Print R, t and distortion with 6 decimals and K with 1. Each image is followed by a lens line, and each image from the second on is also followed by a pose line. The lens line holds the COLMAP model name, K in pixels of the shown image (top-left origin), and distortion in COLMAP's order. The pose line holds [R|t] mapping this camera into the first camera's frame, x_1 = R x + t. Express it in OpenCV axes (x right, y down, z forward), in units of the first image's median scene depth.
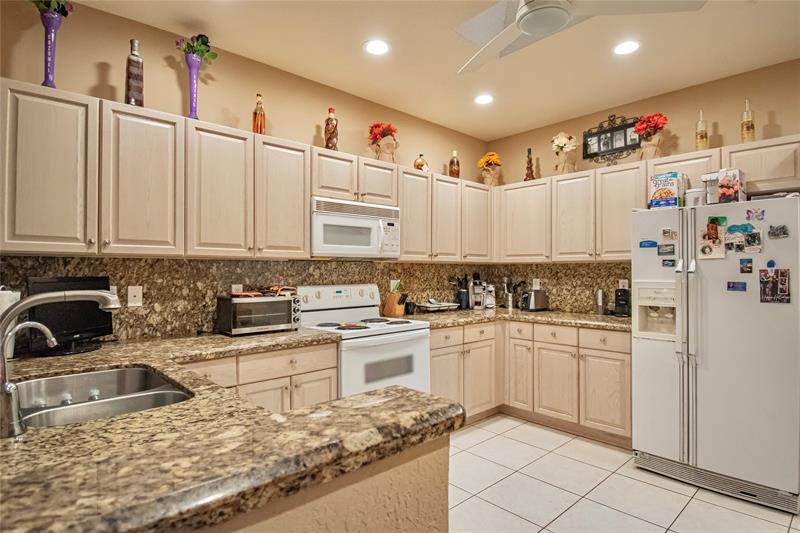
lens RADIAL K [[430.4, 0, 407.4], [0, 430.4, 267.4], [0, 0, 1]] dist [0.011781, -0.012409]
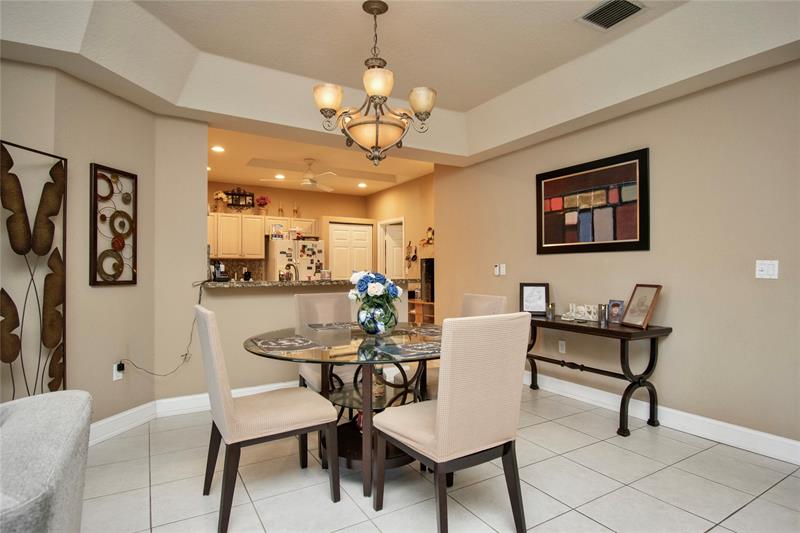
lens RADIAL K [[430.4, 0, 405.1], [0, 430.4, 268.1], [0, 0, 1]] dist [0.011781, -0.012409]
pose [[0.206805, 0.008392, 0.978346, -1.758208], [-0.008936, 0.999938, -0.006688, 0.048484], [-0.978341, -0.007359, 0.206867, -0.261713]]
